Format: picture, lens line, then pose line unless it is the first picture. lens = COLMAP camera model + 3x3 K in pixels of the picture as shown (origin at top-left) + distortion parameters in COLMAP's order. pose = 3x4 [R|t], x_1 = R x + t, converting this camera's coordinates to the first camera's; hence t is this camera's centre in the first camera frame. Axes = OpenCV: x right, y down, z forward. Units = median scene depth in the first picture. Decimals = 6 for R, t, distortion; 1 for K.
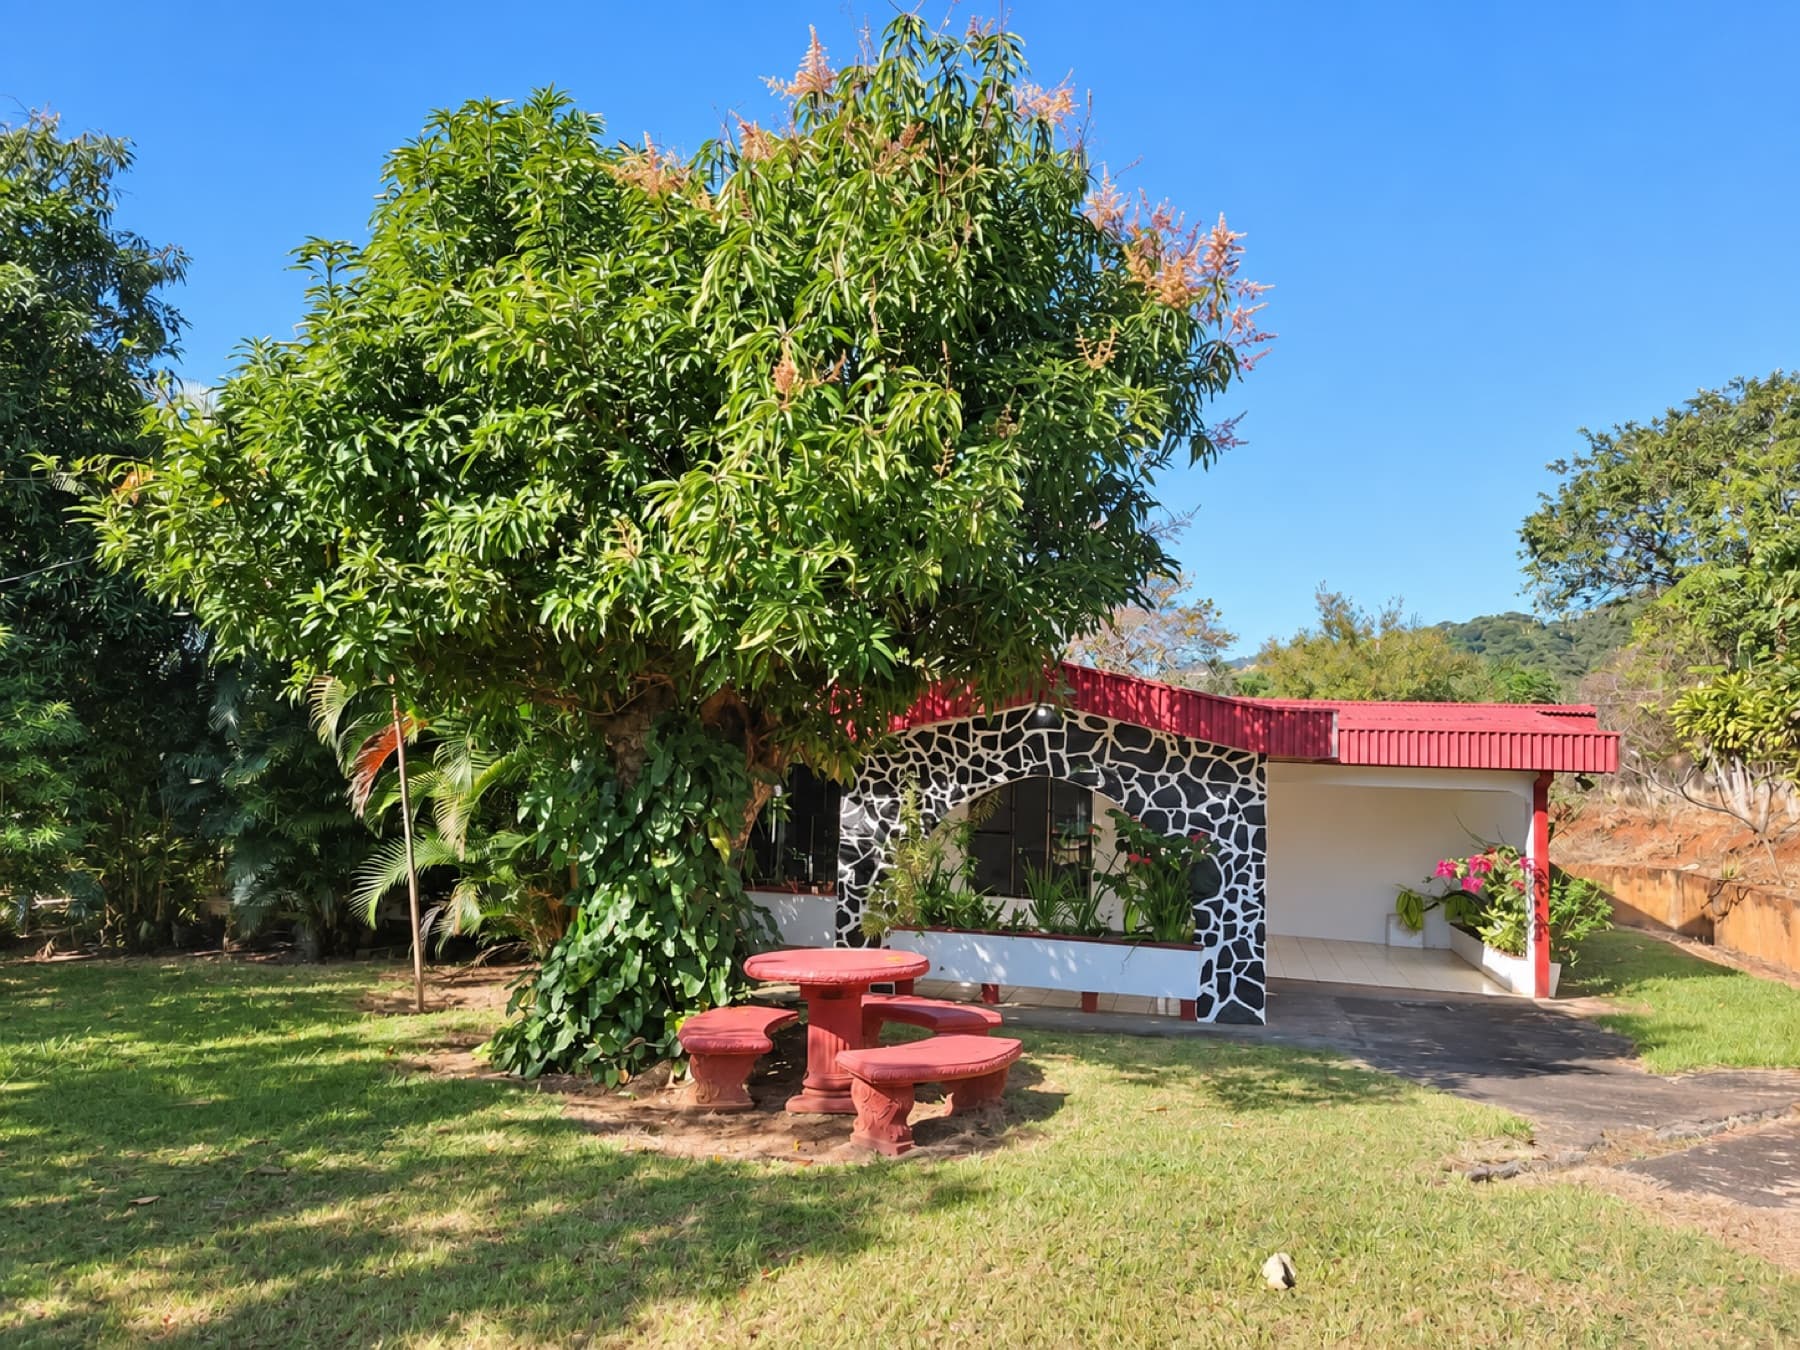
lens RADIAL K [[1388.3, 0, 900.0], [0, 1388.3, 675.0], [0, 0, 1]] dist [0.061570, -0.004843]
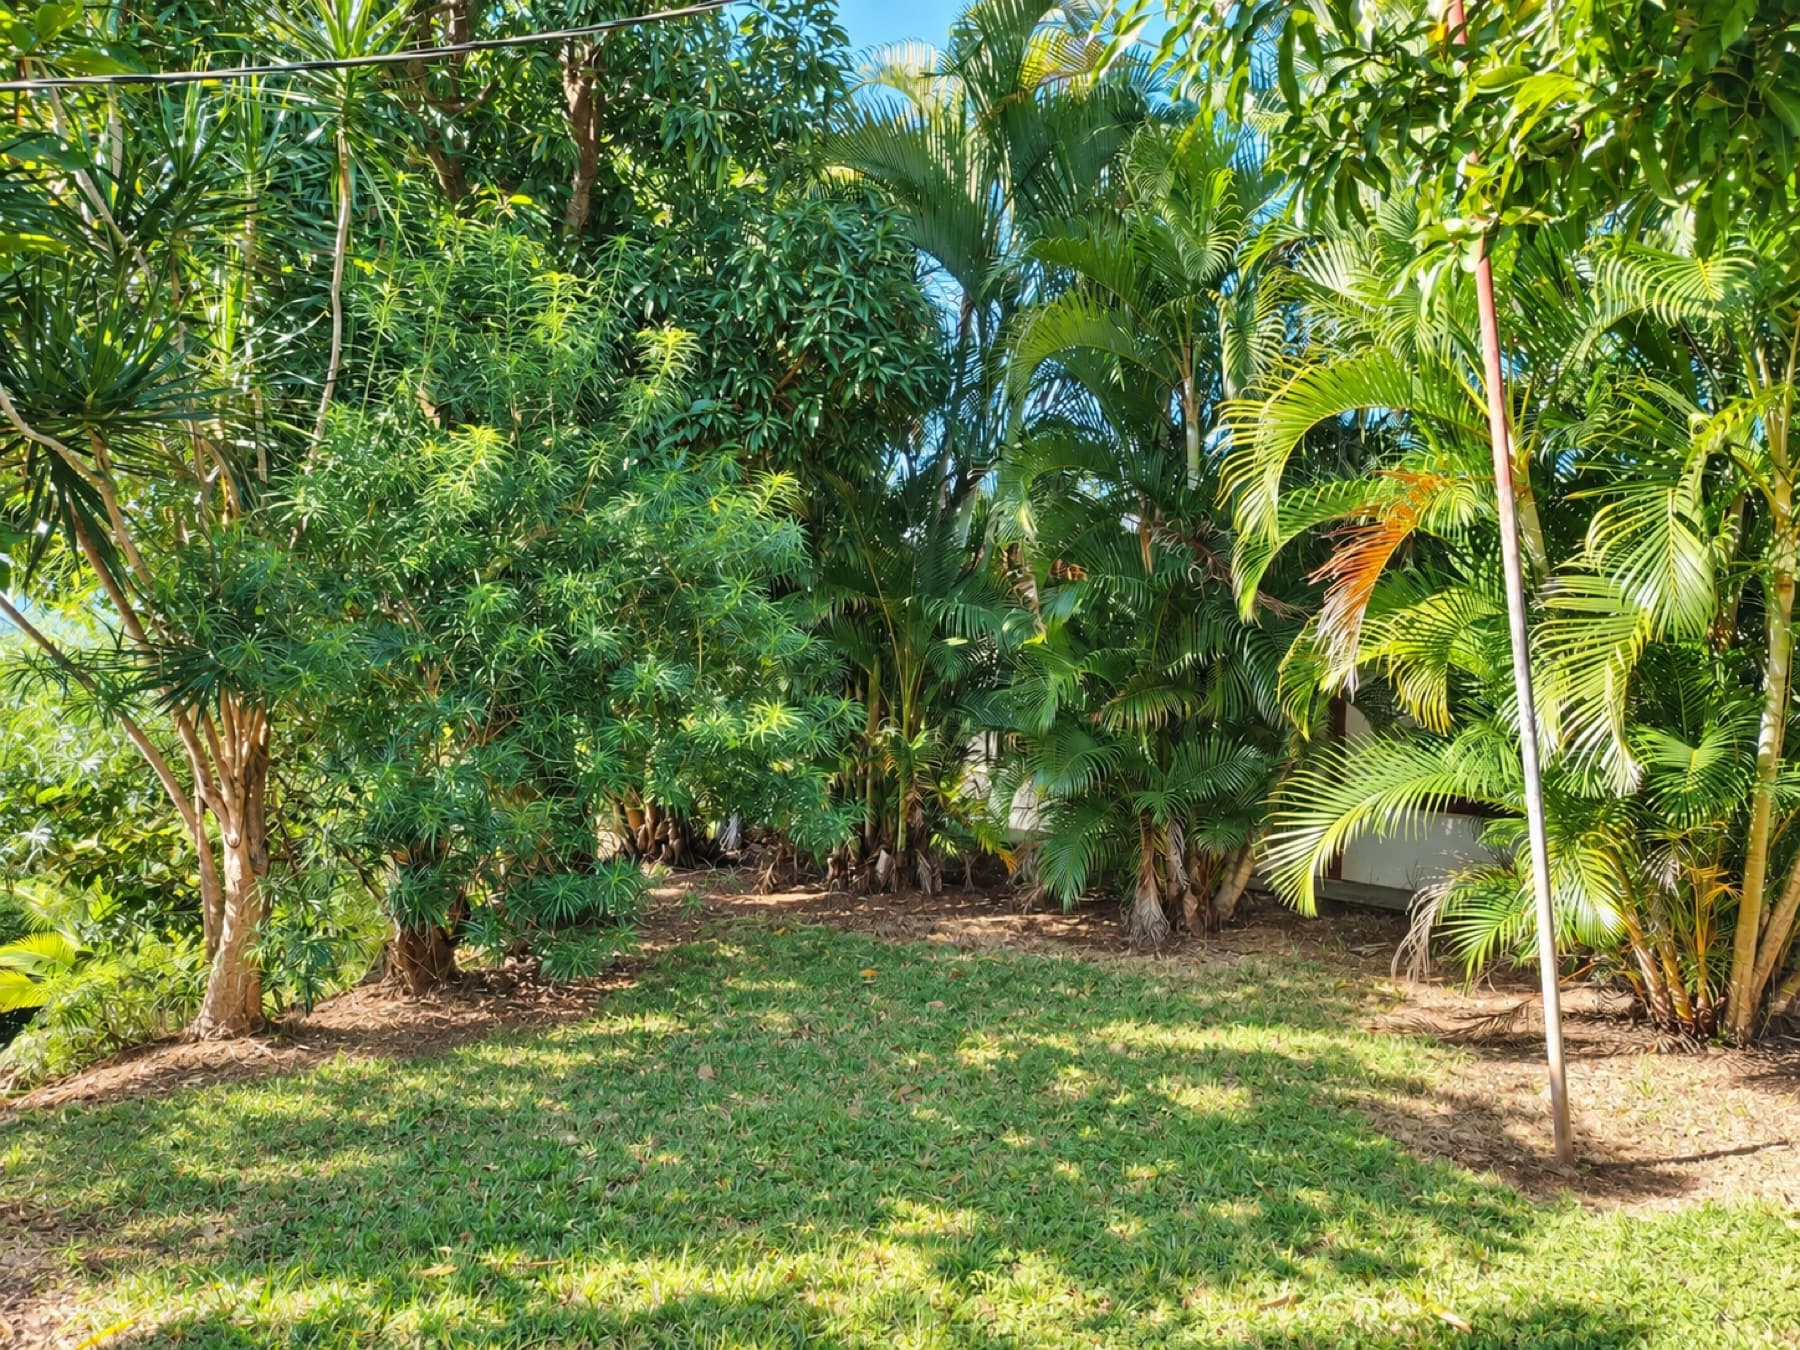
lens RADIAL K [[1388.3, 0, 900.0], [0, 1388.3, 675.0], [0, 0, 1]] dist [0.061570, -0.004843]
pose [[0.911246, -0.001399, -0.411859, -0.300174], [0.032516, 0.997117, 0.068557, 0.053518], [0.410576, -0.075864, 0.908665, 0.480652]]
